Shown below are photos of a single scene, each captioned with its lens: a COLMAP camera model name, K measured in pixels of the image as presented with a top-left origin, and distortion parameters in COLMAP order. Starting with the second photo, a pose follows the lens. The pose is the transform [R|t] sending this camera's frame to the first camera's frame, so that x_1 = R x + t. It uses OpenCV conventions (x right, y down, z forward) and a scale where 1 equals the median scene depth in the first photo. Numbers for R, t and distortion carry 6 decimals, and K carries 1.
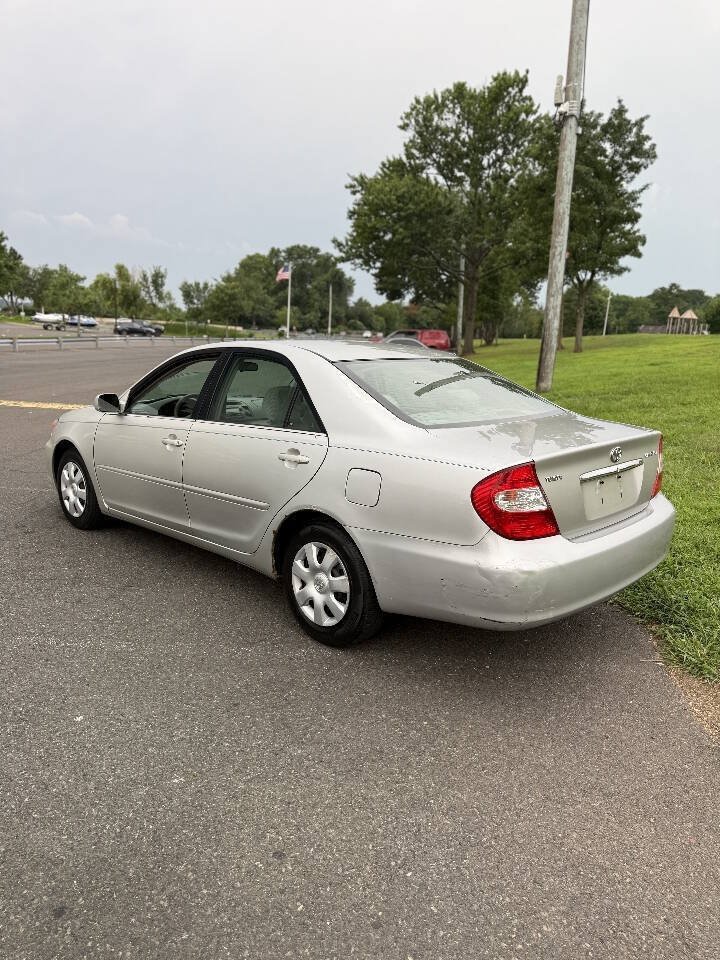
lens RADIAL K [[687.3, 0, 357.5], [0, 687.3, 480.2], [0, 0, 1]] dist [0.055591, -0.058068]
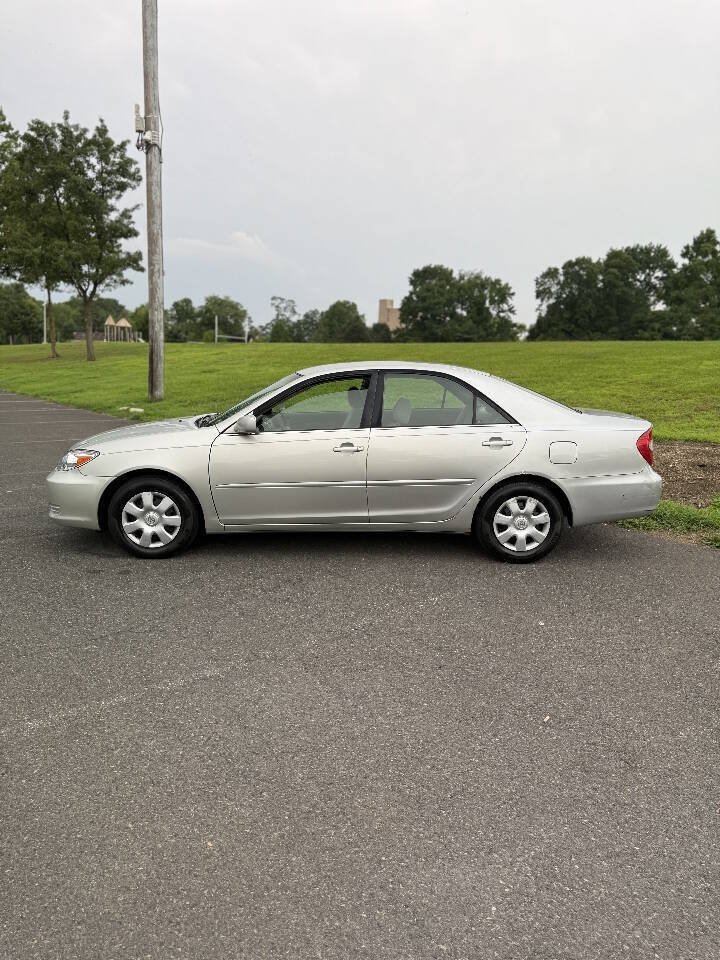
lens RADIAL K [[687.3, 0, 357.5], [0, 687.3, 480.2], [0, 0, 1]] dist [0.055591, -0.058068]
pose [[0.706879, -0.140876, 0.693164, -0.274913], [0.146464, 0.987879, 0.051410, -0.015252], [-0.692005, 0.065183, 0.718944, 0.032332]]
